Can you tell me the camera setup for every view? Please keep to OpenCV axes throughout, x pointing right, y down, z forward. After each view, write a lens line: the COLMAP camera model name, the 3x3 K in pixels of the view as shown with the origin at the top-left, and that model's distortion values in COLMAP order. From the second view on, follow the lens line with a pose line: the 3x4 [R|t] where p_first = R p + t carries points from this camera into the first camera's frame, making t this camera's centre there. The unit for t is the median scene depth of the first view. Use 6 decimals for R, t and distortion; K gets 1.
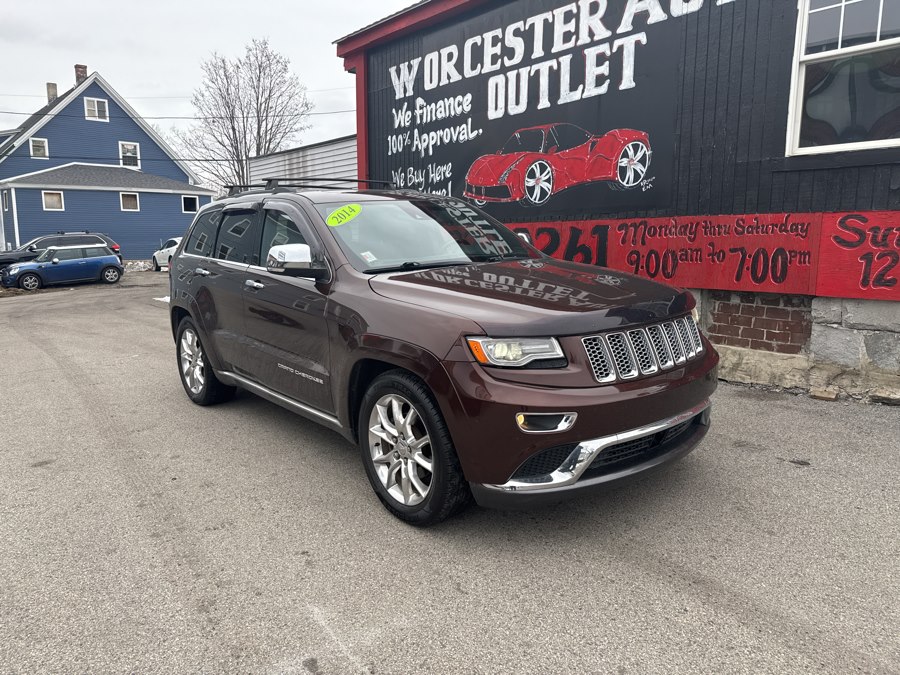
lens RADIAL K [[619.3, 0, 446.0], [0, 619.3, 341.3], [0, 0, 1]] dist [0.012600, -0.028991]
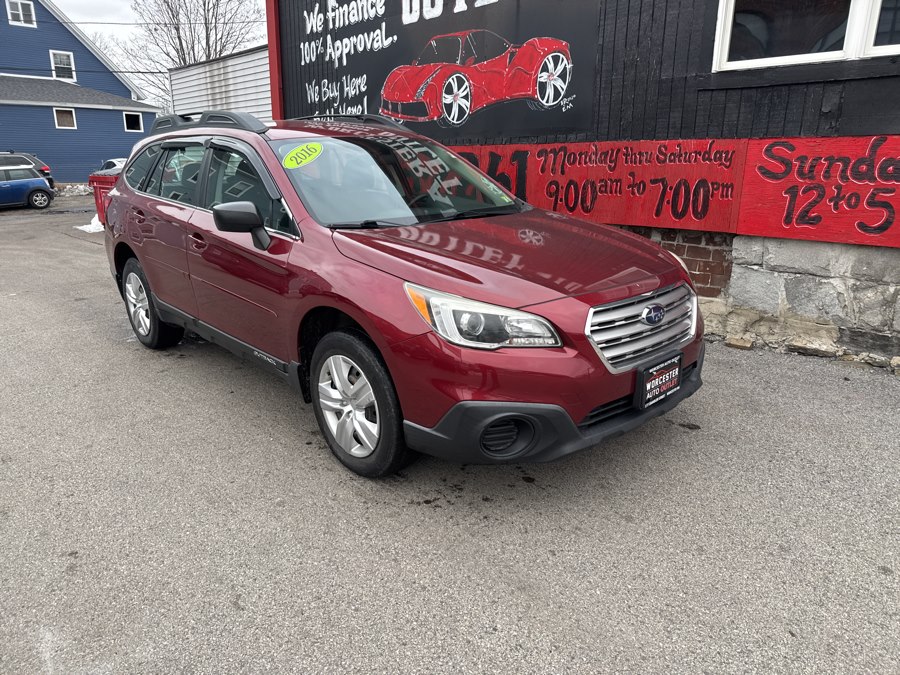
lens RADIAL K [[619.3, 0, 457.7], [0, 619.3, 345.5], [0, 0, 1]] dist [0.012600, -0.028991]
pose [[0.998475, -0.004548, 0.055020, 0.098455], [-0.002190, 0.992555, 0.121774, -0.015105], [-0.055164, -0.121708, 0.991032, 0.075810]]
